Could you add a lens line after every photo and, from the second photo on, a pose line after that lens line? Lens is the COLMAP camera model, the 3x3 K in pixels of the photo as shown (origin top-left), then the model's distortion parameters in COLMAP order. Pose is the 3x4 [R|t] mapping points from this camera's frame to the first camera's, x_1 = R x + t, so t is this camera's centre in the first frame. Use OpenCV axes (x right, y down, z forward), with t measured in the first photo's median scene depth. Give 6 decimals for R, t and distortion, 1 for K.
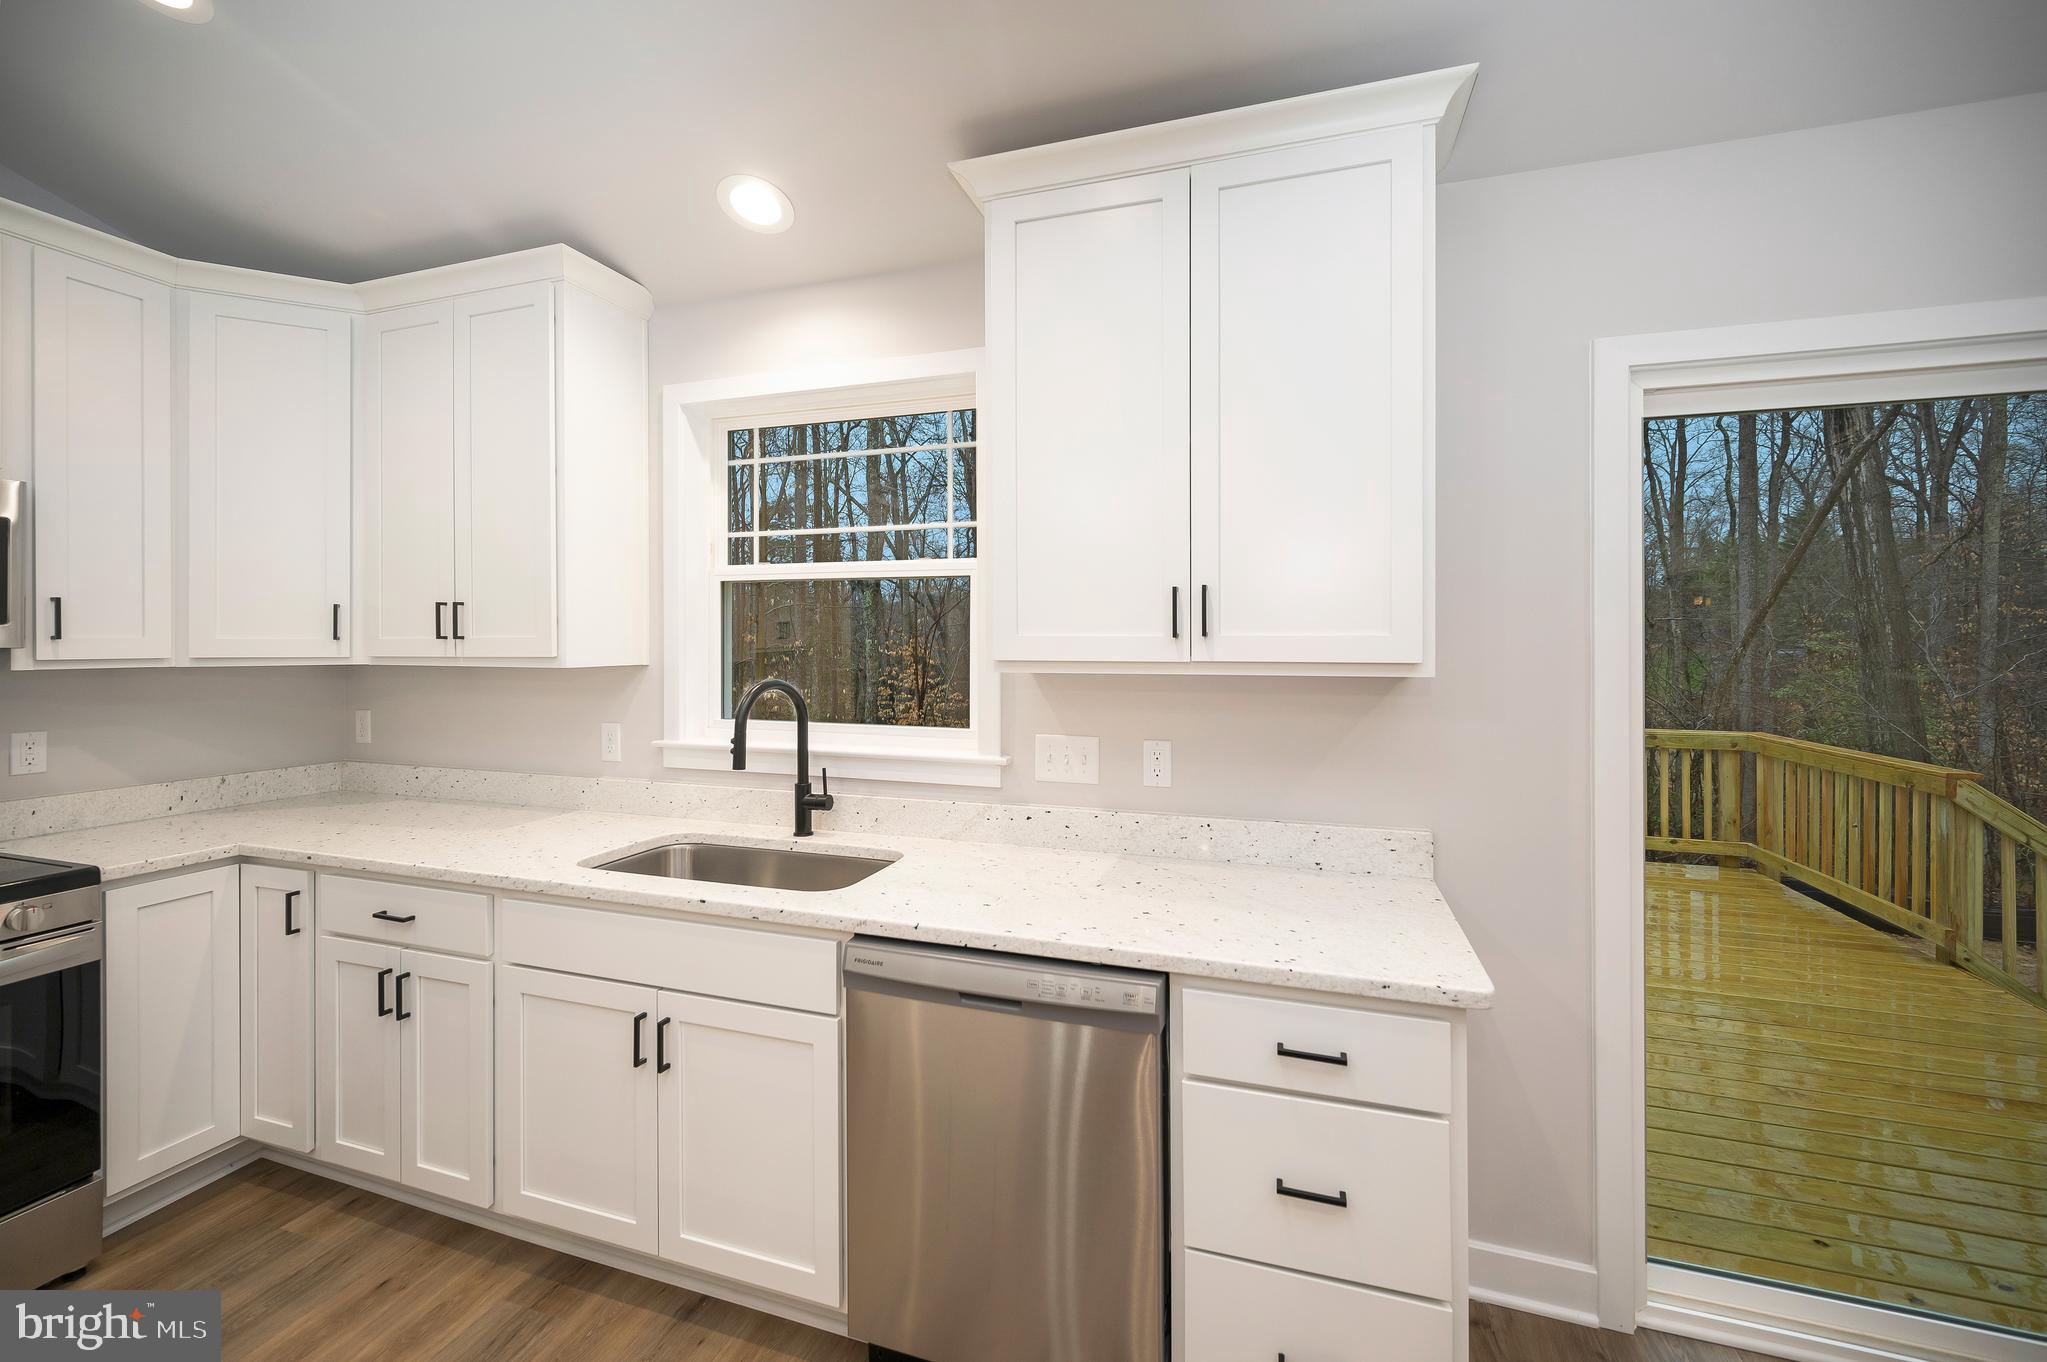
lens RADIAL K [[834.0, 0, 1021.1], [0, 834.0, 634.7], [0, 0, 1]] dist [-0.000171, -0.000182]
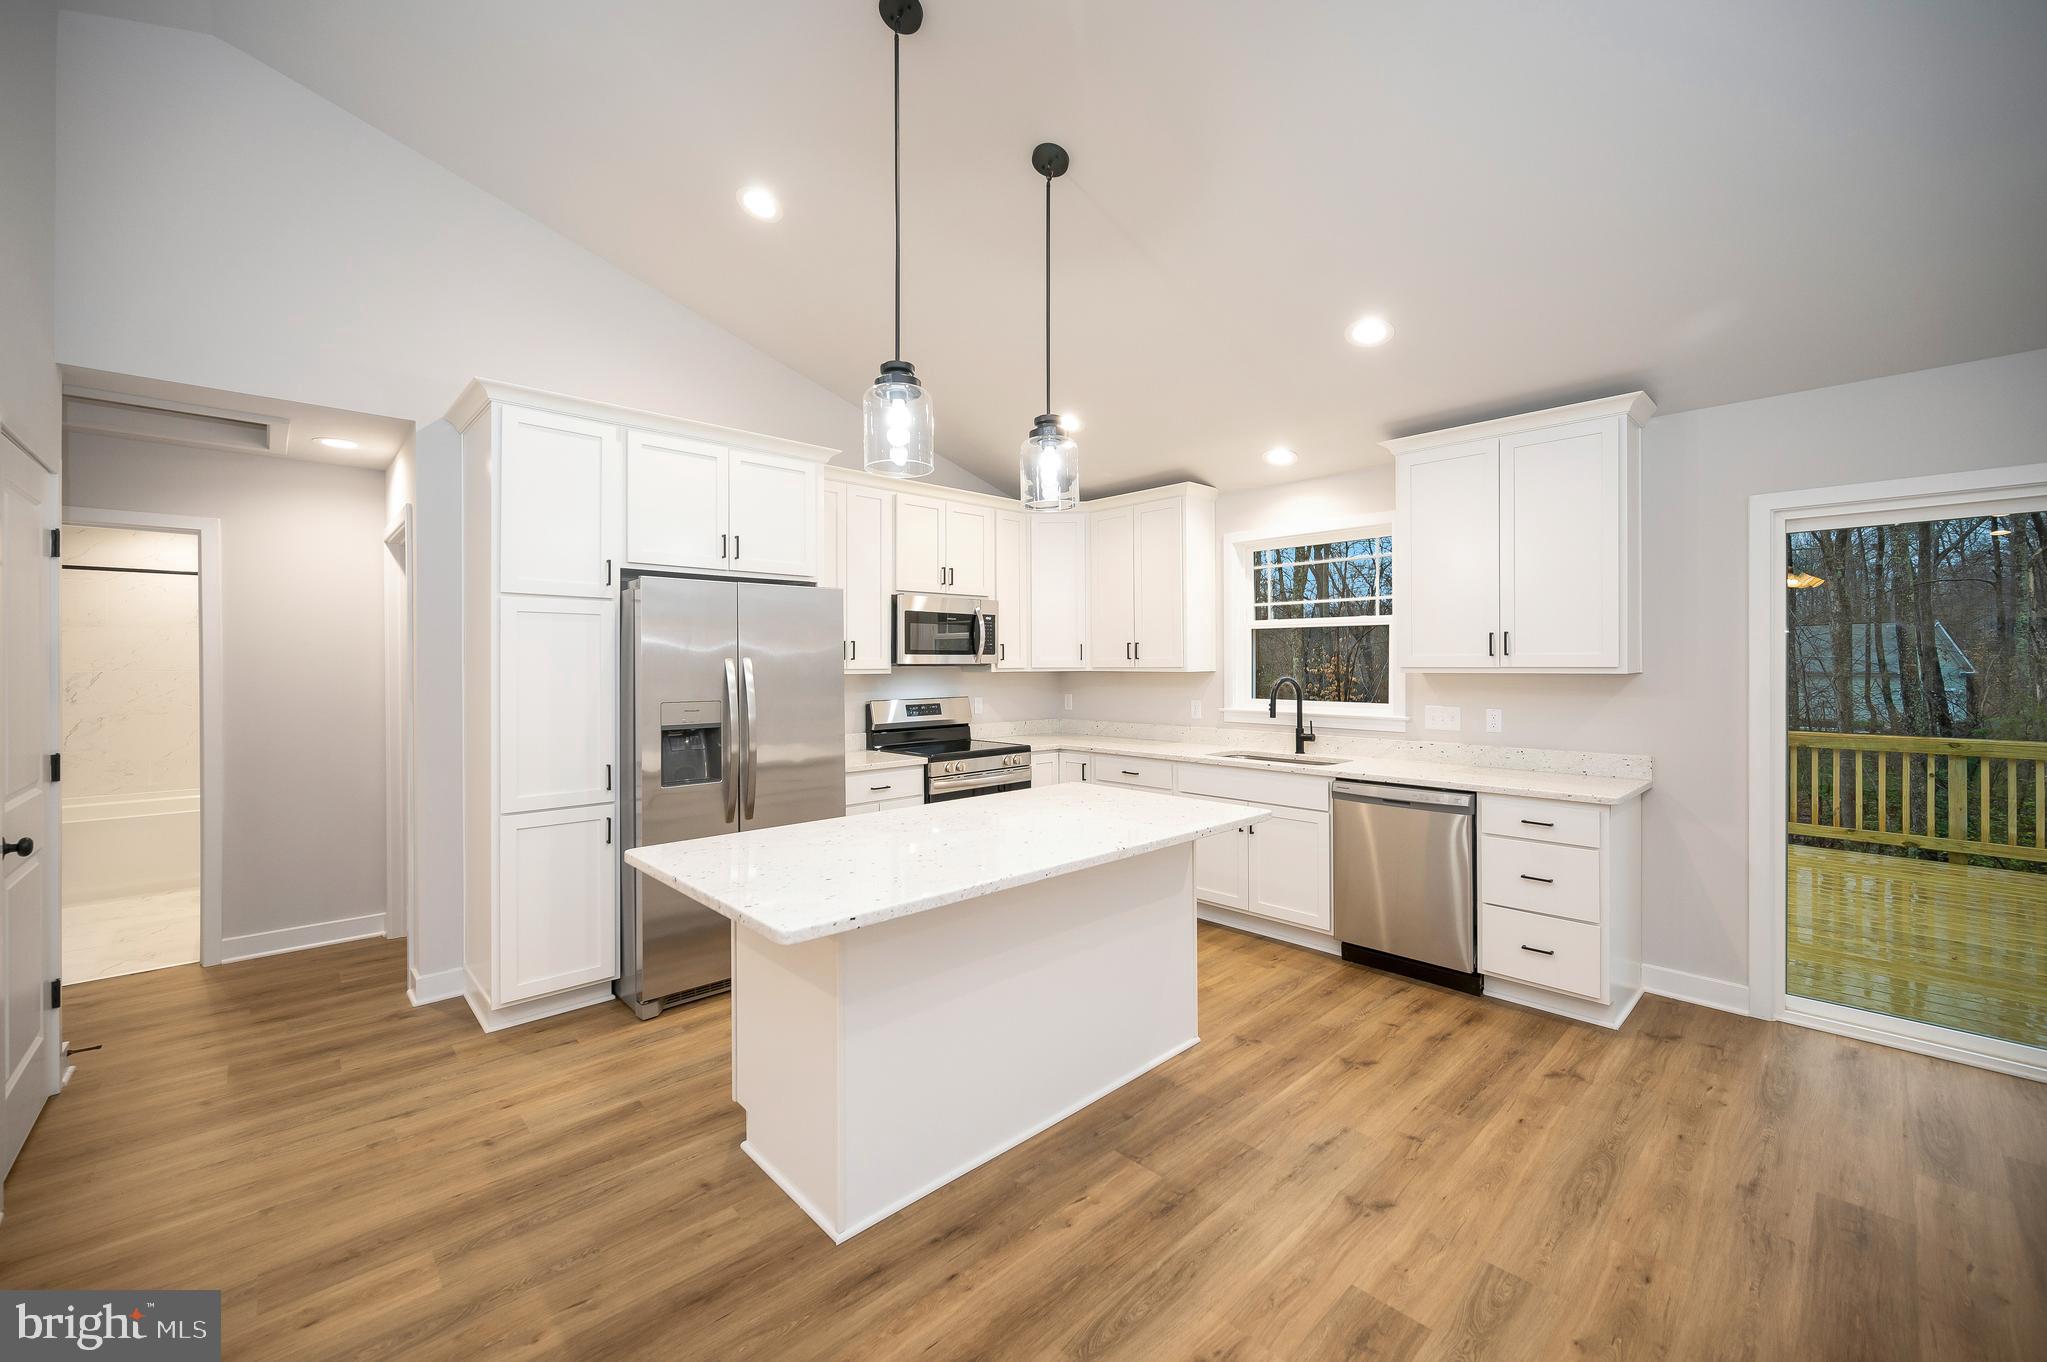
lens RADIAL K [[806.5, 0, 1021.0], [0, 806.5, 678.1], [0, 0, 1]] dist [-0.007038, -0.000160]
pose [[0.879763, 0.004569, -0.475390, 0.077327], [0.009592, 0.999580, 0.027357, -0.005718], [0.475315, -0.028627, 0.879350, -1.070338]]
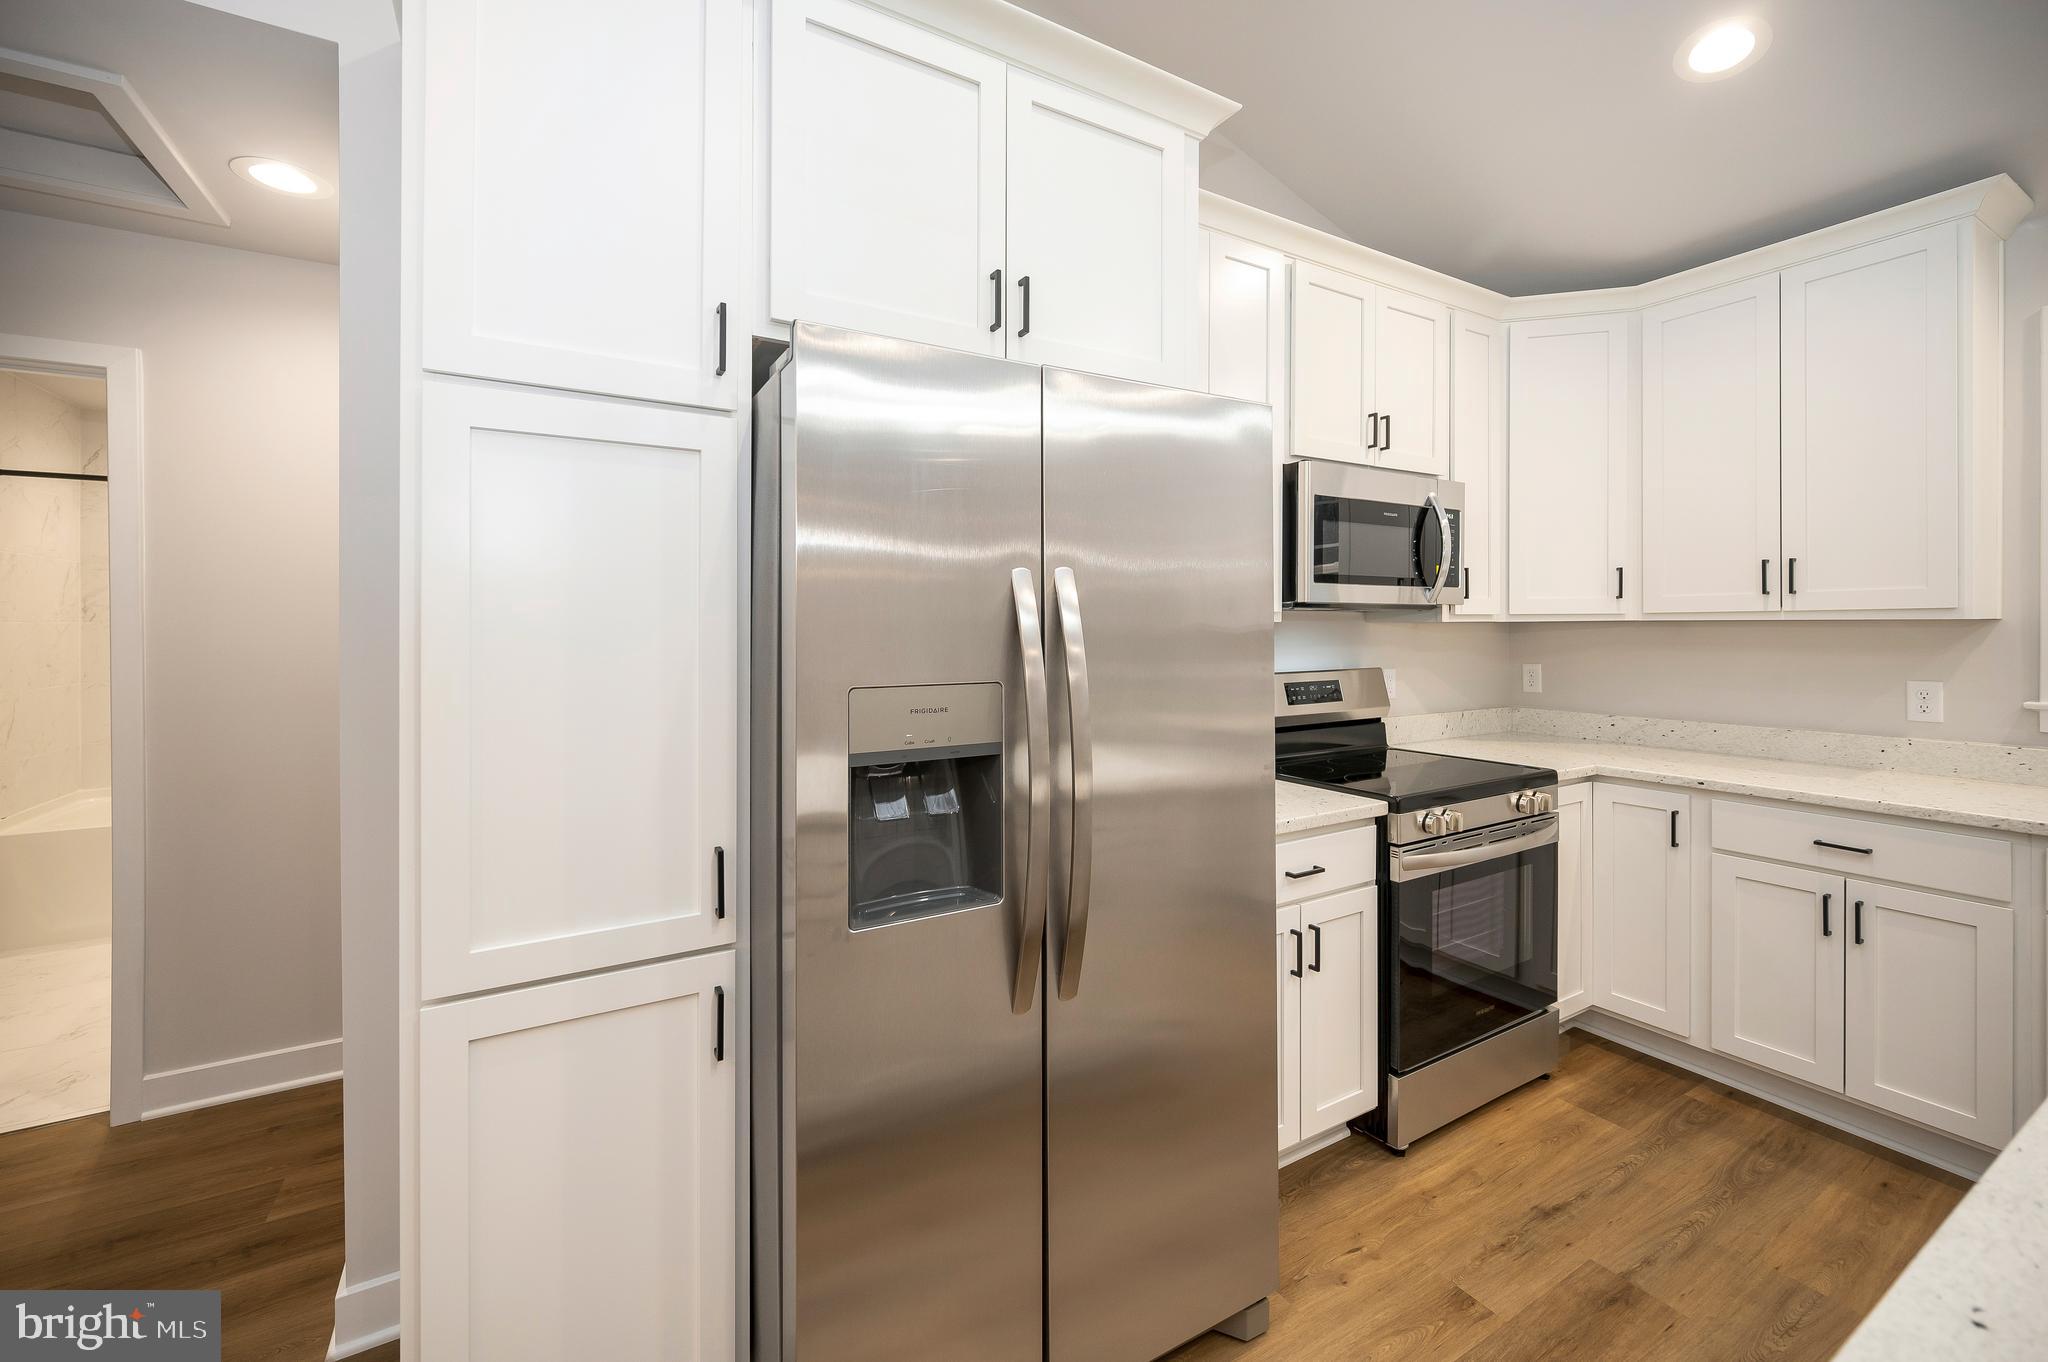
lens RADIAL K [[834.4, 0, 1021.6], [0, 834.4, 634.6], [0, 0, 1]] dist [-0.000171, -0.000182]
pose [[0.754292, 0.002893, -0.656533, -0.738496], [0.011004, 0.999794, 0.017049, 0.029472], [0.656447, -0.020084, 0.754104, -0.441620]]
